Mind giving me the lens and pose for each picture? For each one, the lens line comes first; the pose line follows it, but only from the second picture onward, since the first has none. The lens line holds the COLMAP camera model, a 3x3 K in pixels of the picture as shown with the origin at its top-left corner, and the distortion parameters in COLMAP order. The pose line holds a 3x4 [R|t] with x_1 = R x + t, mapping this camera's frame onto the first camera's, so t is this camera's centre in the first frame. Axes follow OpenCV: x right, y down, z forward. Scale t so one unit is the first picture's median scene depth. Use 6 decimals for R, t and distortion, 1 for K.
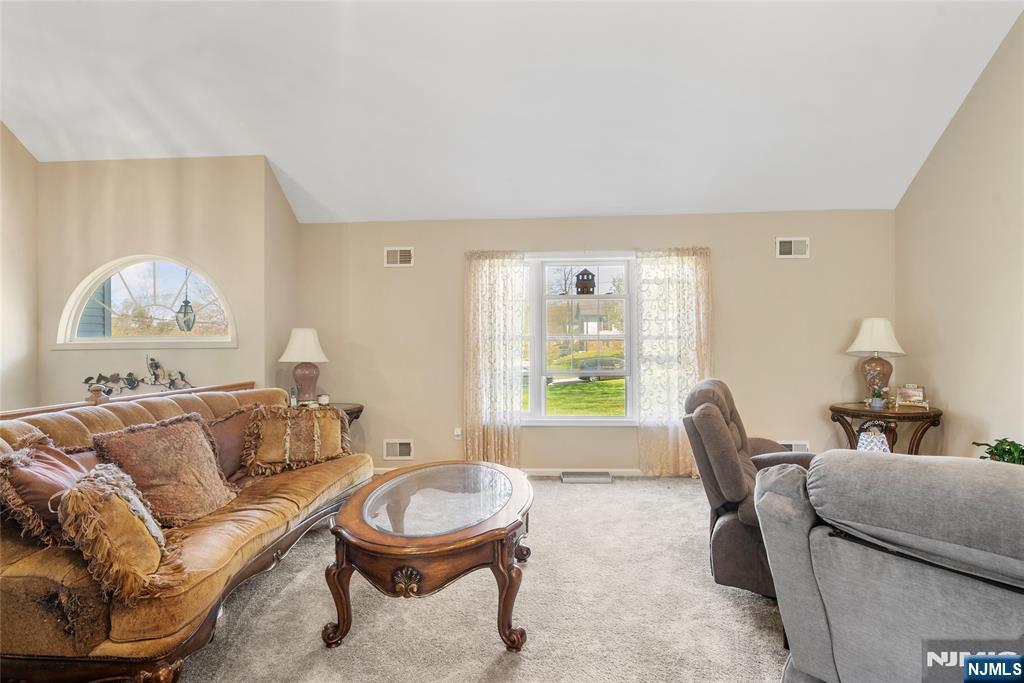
lens RADIAL K [[524.2, 0, 512.0], [0, 524.2, 341.5], [0, 0, 1]] dist [0.002666, 0.000219]
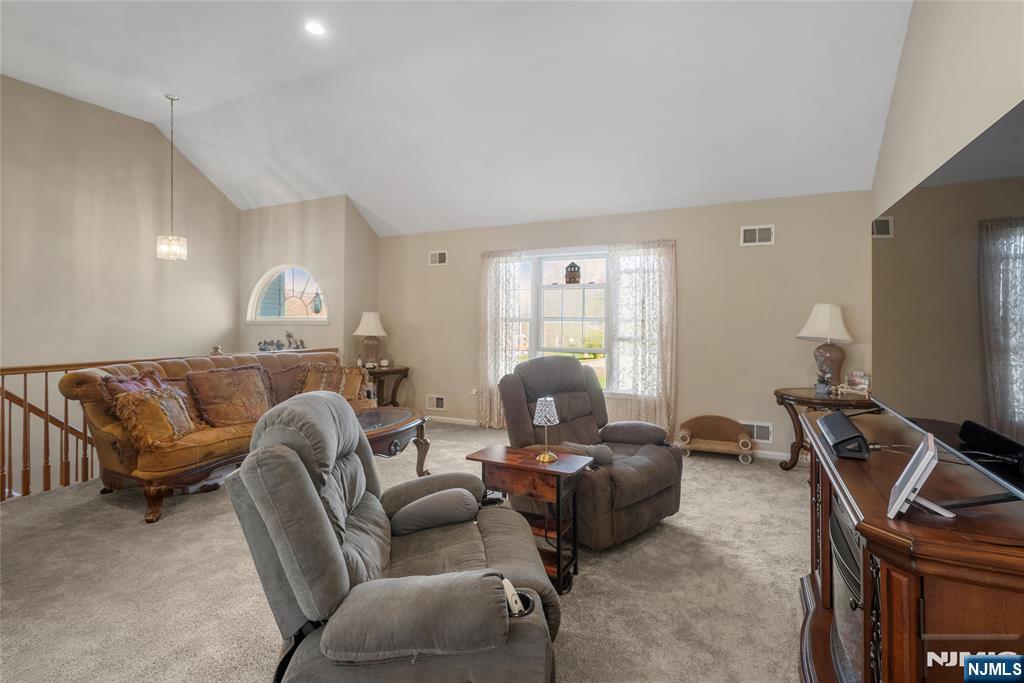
lens RADIAL K [[473.9, 0, 515.1], [0, 473.9, 332.0], [0, 0, 1]] dist [-0.002181, 0.000201]
pose [[0.925230, 0.018868, -0.378937, 0.449603], [-0.009845, 0.999620, 0.025736, -0.007679], [0.379279, -0.020081, 0.925065, -0.044221]]
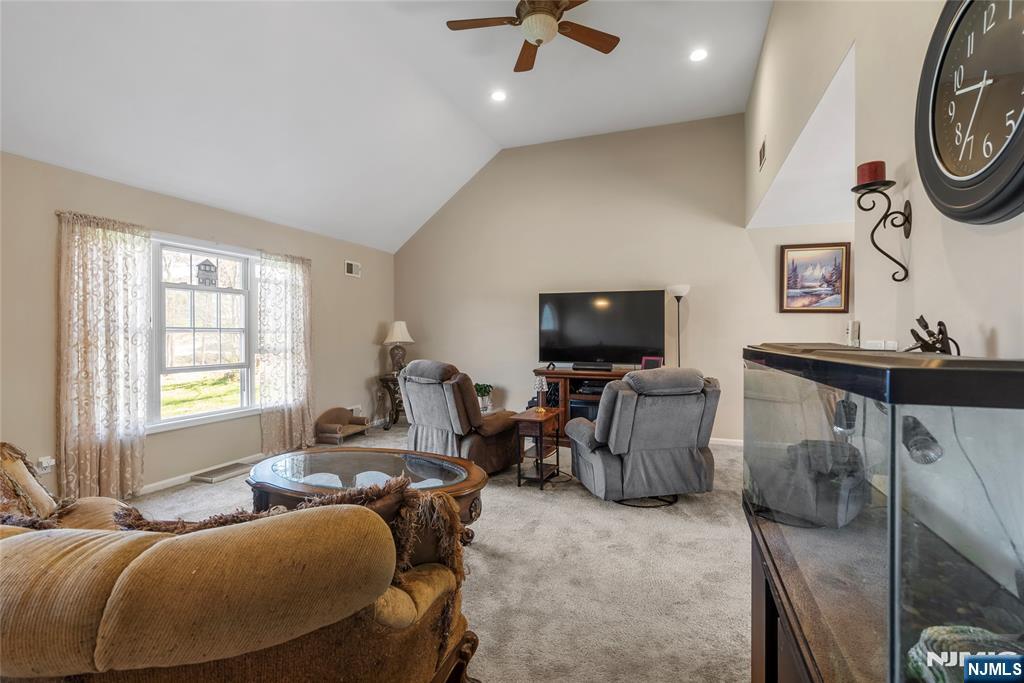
lens RADIAL K [[473.9, 0, 515.1], [0, 473.9, 332.0], [0, 0, 1]] dist [-0.002181, 0.000201]
pose [[0.287205, 0.010392, 0.957813, -0.558538], [0.012156, 0.999821, -0.014493, 0.014646], [-0.957792, 0.015806, 0.287027, 0.219135]]
